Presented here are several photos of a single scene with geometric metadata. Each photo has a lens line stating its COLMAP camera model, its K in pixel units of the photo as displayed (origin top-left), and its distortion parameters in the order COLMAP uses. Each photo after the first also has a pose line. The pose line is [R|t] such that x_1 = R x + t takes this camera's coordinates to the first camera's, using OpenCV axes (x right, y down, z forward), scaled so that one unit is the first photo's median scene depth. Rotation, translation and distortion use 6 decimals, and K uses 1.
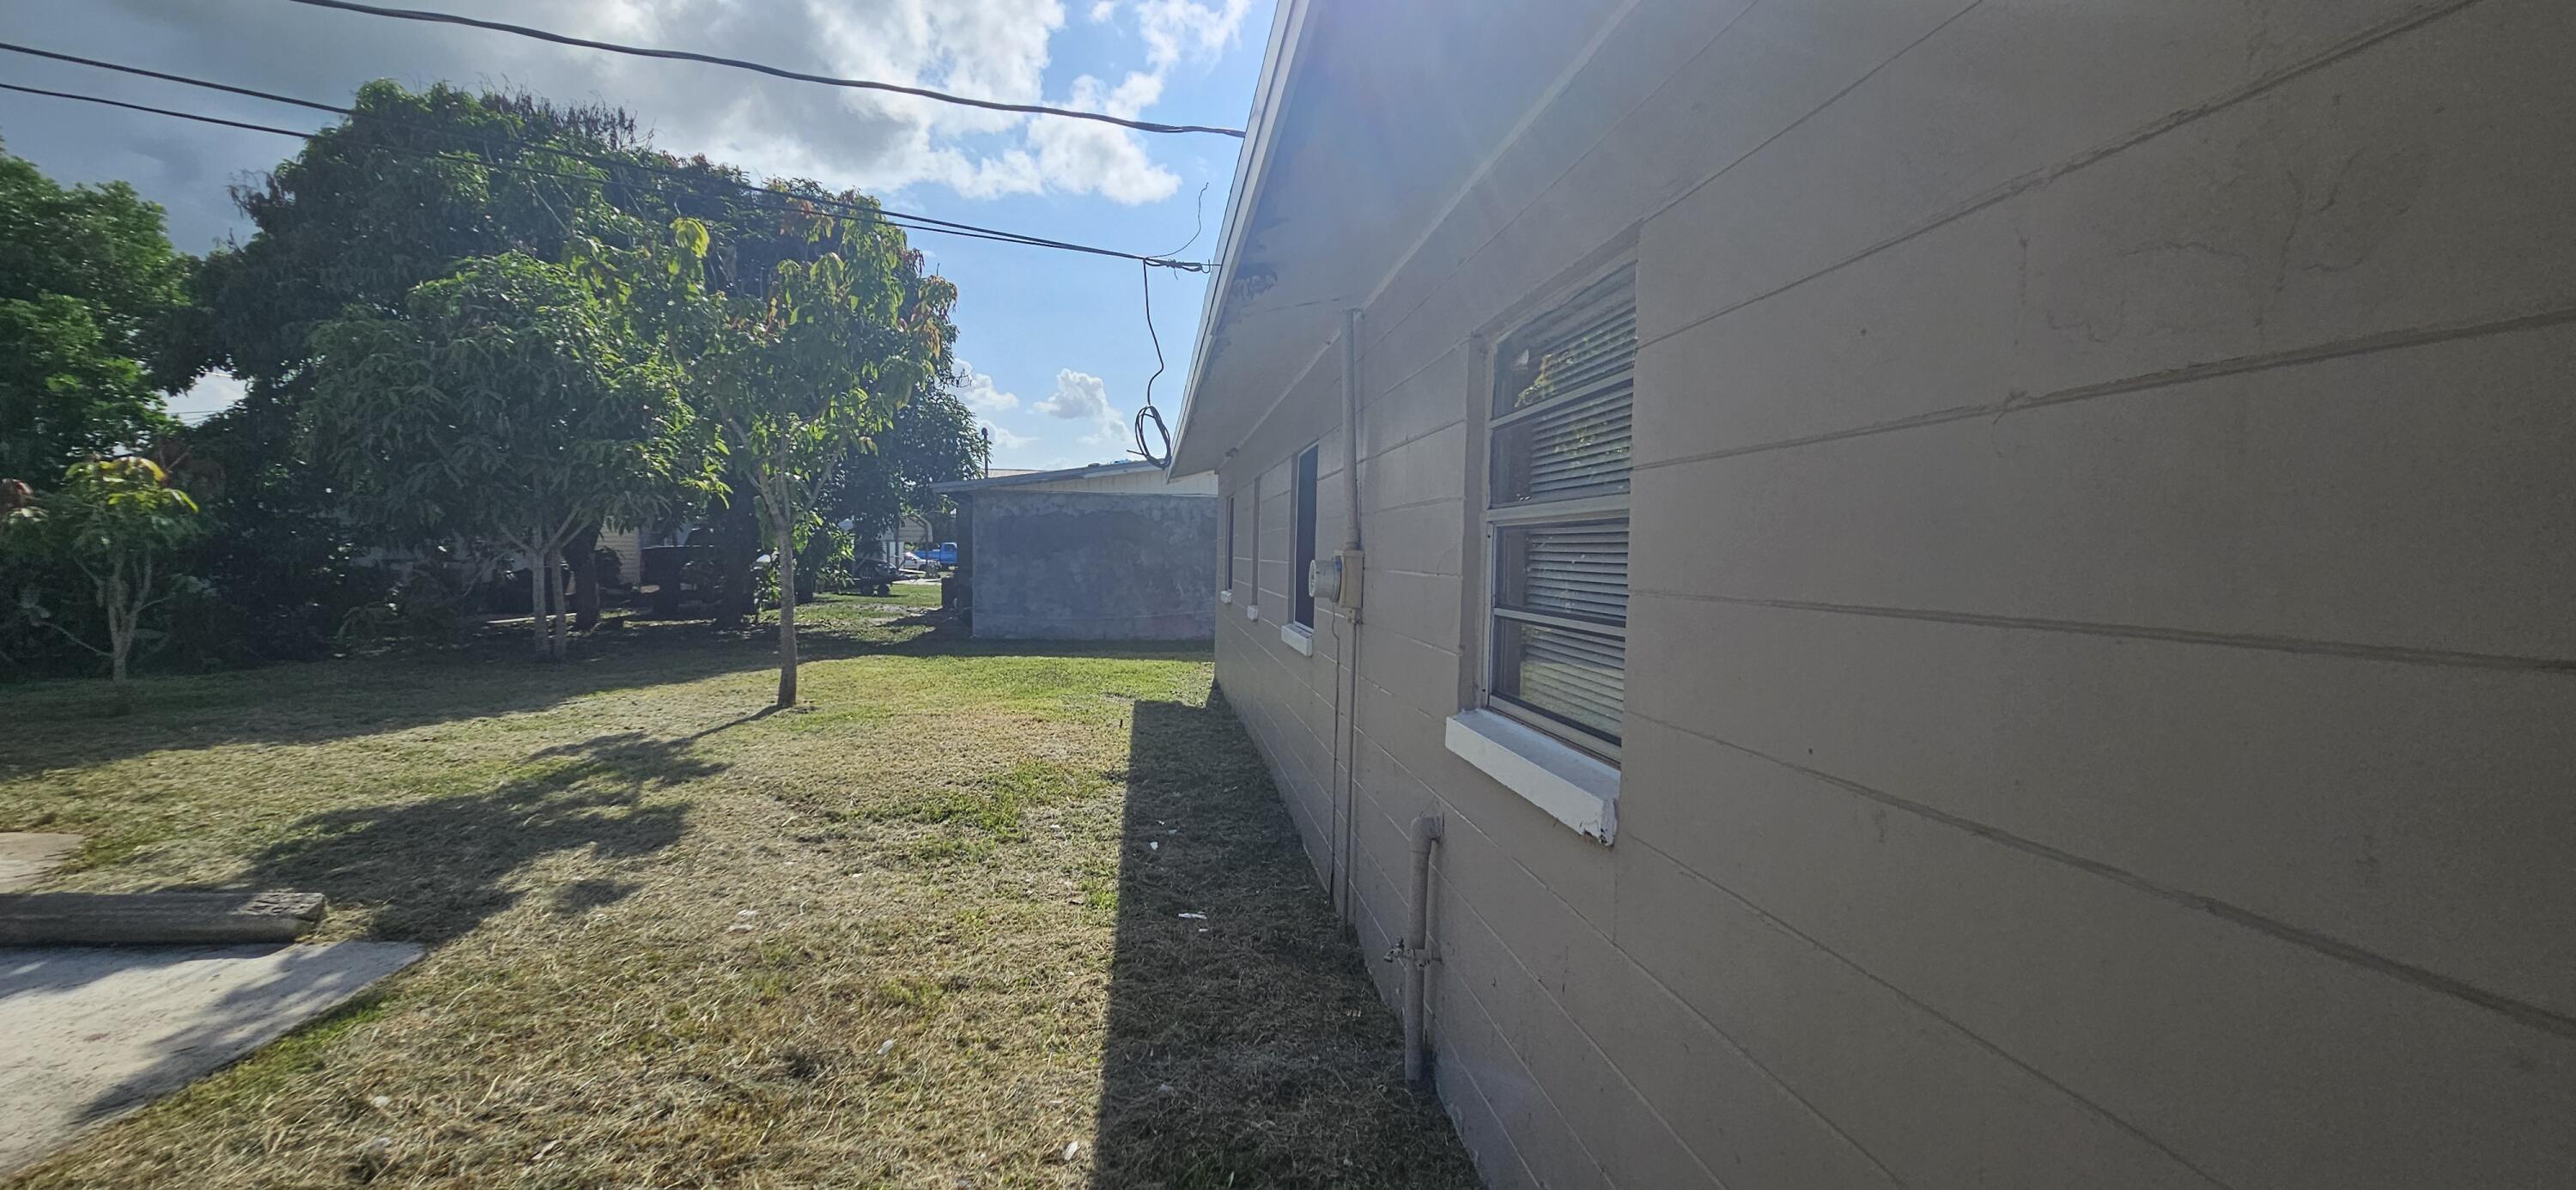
lens RADIAL K [[1049.2, 0, 1283.2], [0, 1049.2, 590.7], [0, 0, 1]] dist [-0.000565, 0.000703]
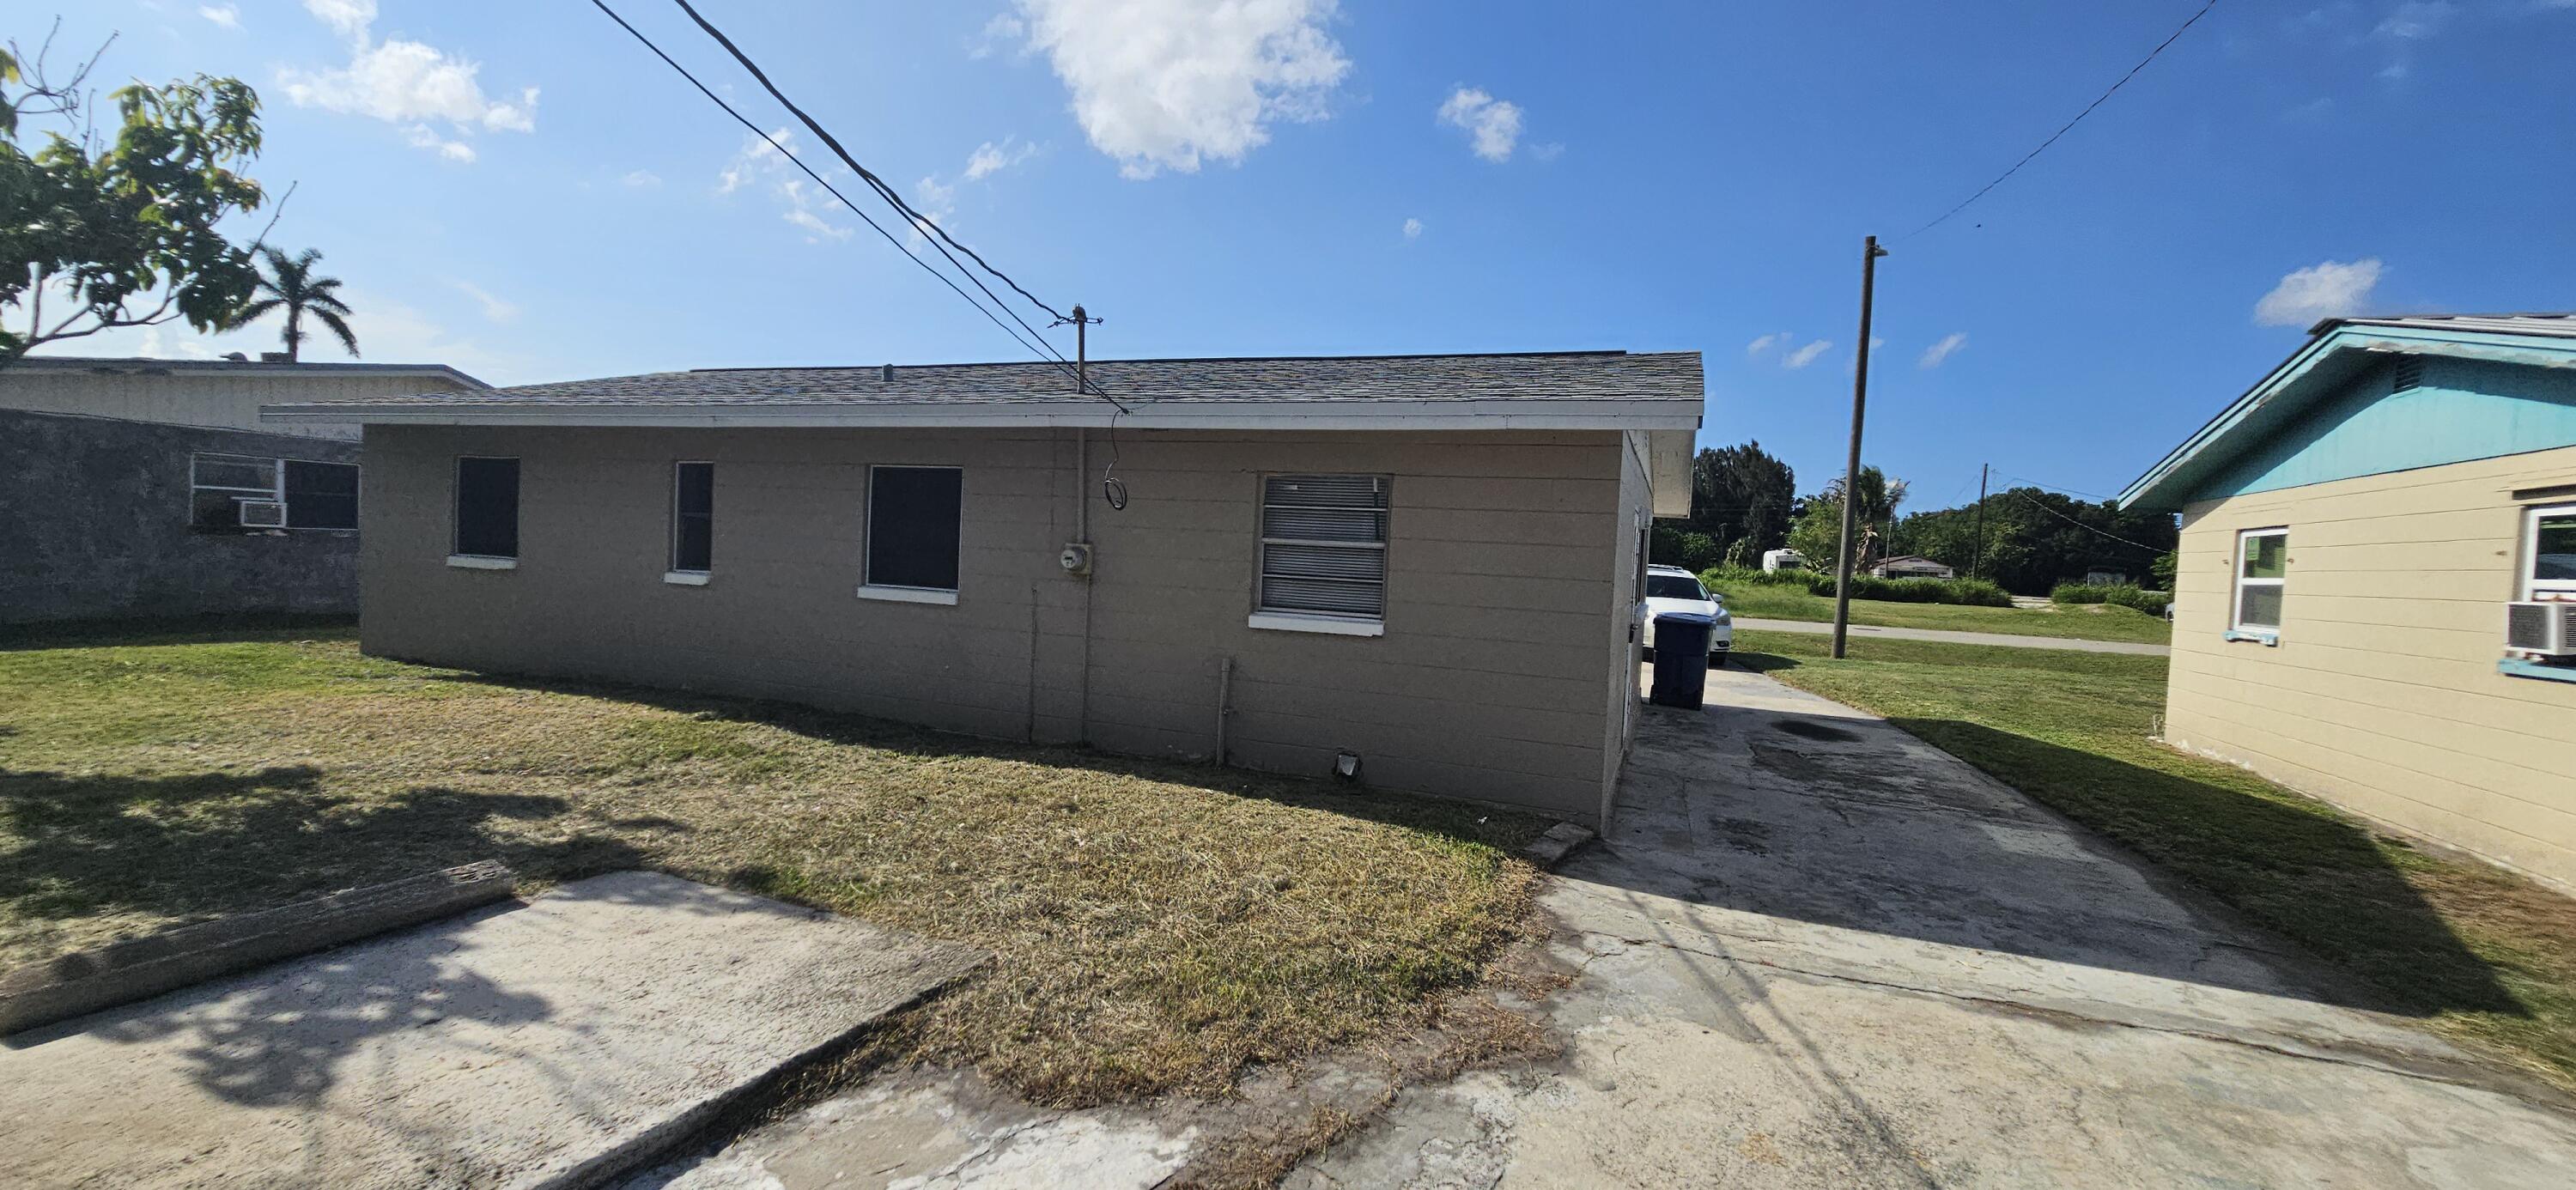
lens RADIAL K [[1049.2, 0, 1283.2], [0, 1049.2, 590.7], [0, 0, 1]] dist [-0.000565, 0.000703]
pose [[0.472324, -0.034069, 0.880767, -1.598671], [-0.006034, 0.999104, 0.041882, -0.040037], [-0.881405, -0.025097, 0.471695, -0.235690]]
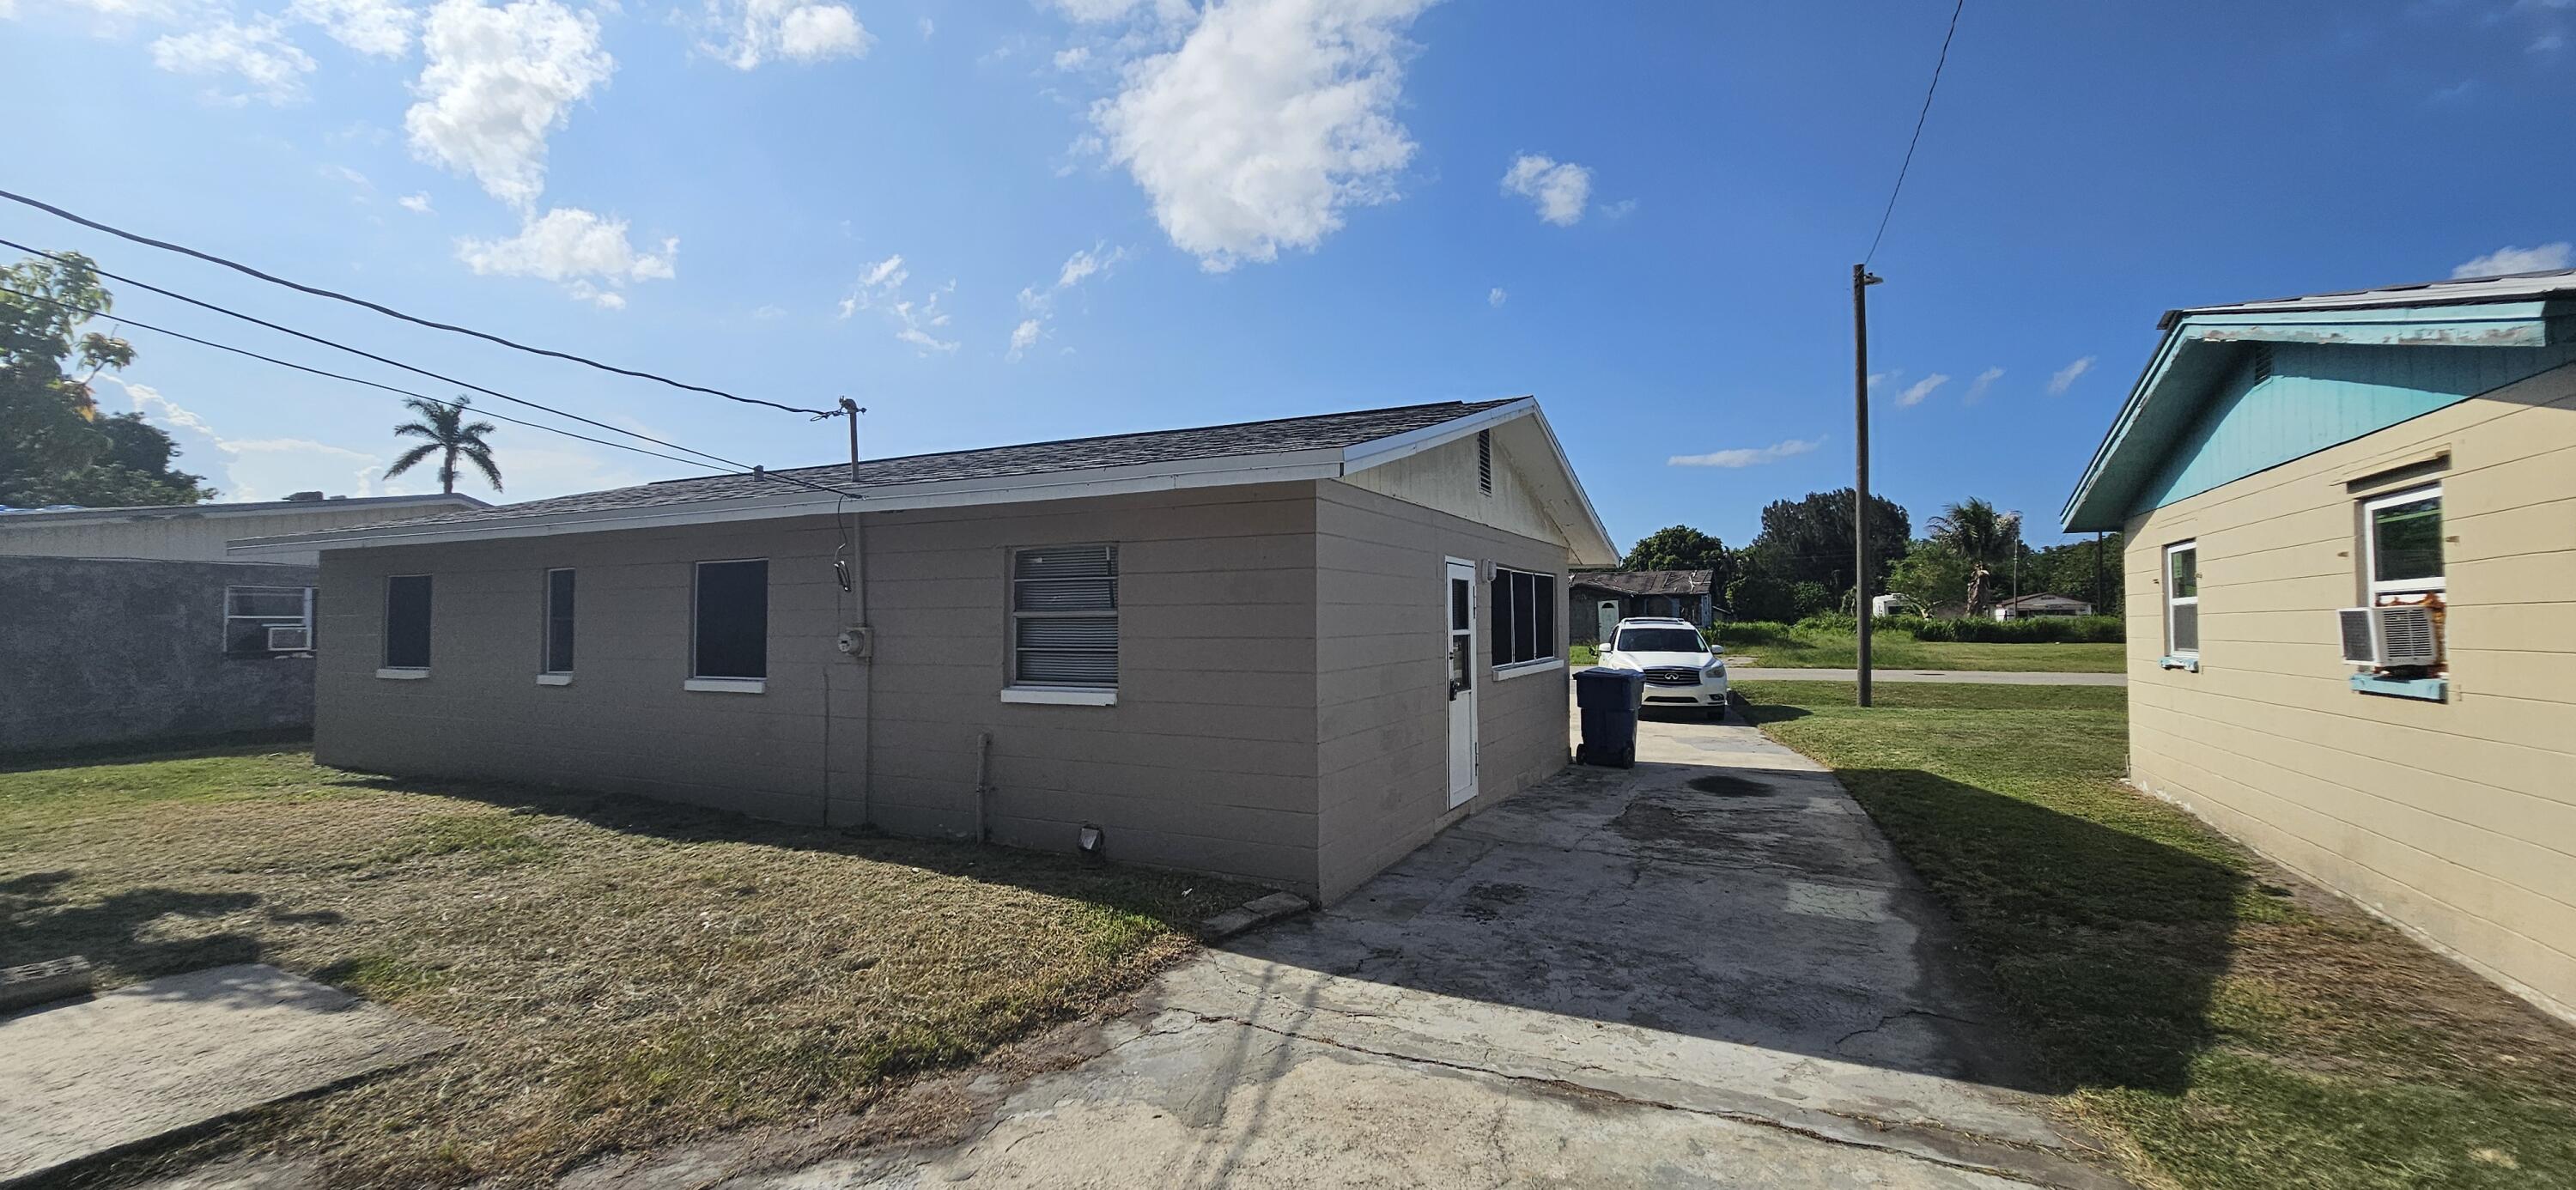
lens RADIAL K [[1049.2, 0, 1283.2], [0, 1049.2, 590.7], [0, 0, 1]] dist [-0.000565, 0.000703]
pose [[0.558777, 0.000484, 0.829318, -1.230237], [0.046547, 0.998405, -0.031945, -0.008991], [-0.828011, 0.056452, 0.557863, -0.797995]]
